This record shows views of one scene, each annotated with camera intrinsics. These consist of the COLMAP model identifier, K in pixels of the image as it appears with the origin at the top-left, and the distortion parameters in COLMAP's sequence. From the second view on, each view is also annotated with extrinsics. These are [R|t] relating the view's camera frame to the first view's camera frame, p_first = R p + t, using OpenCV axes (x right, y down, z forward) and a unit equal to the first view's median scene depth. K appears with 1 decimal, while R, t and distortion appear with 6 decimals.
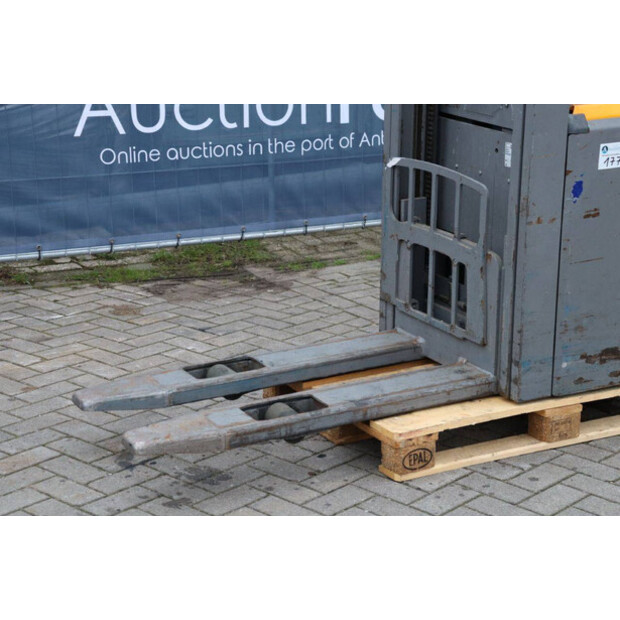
lens RADIAL K [[1481.3, 0, 310.0], [0, 1481.3, 310.0], [0, 0, 1]] dist [0.487613, 0.023690]
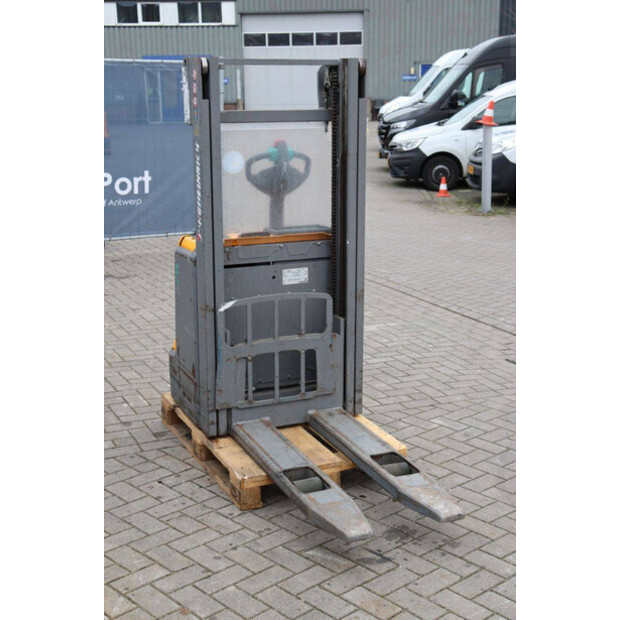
lens RADIAL K [[974.4, 0, 317.2], [0, 974.4, 310.0], [0, 0, 1]] dist [0.137207, 0.018622]
pose [[0.088946, -0.248866, 0.964445, -0.851382], [0.283885, 0.934456, 0.214946, -0.282186], [-0.954724, 0.254673, 0.153765, 0.837399]]
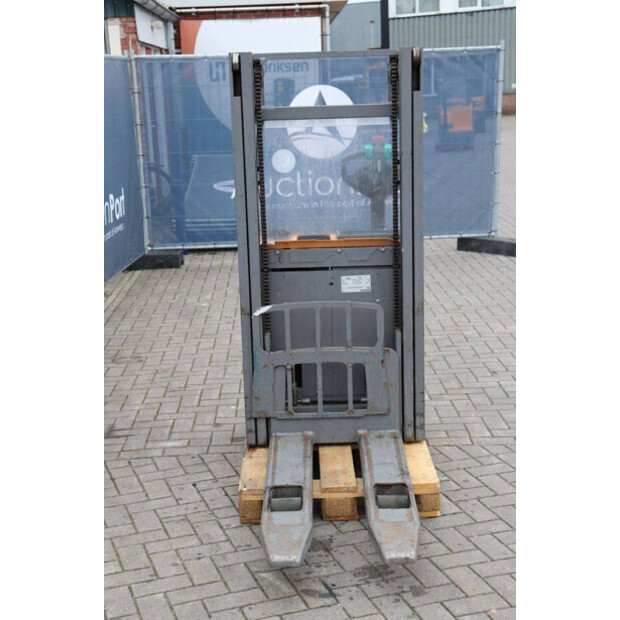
lens RADIAL K [[1062.1, 0, 310.0], [0, 1062.1, 310.0], [0, 0, 1]] dist [0.149013, 0.103963]
pose [[0.486009, -0.218156, 0.846288, -0.760783], [0.284516, 0.955088, 0.082810, -0.176166], [-0.826345, 0.200536, 0.526250, 0.505707]]
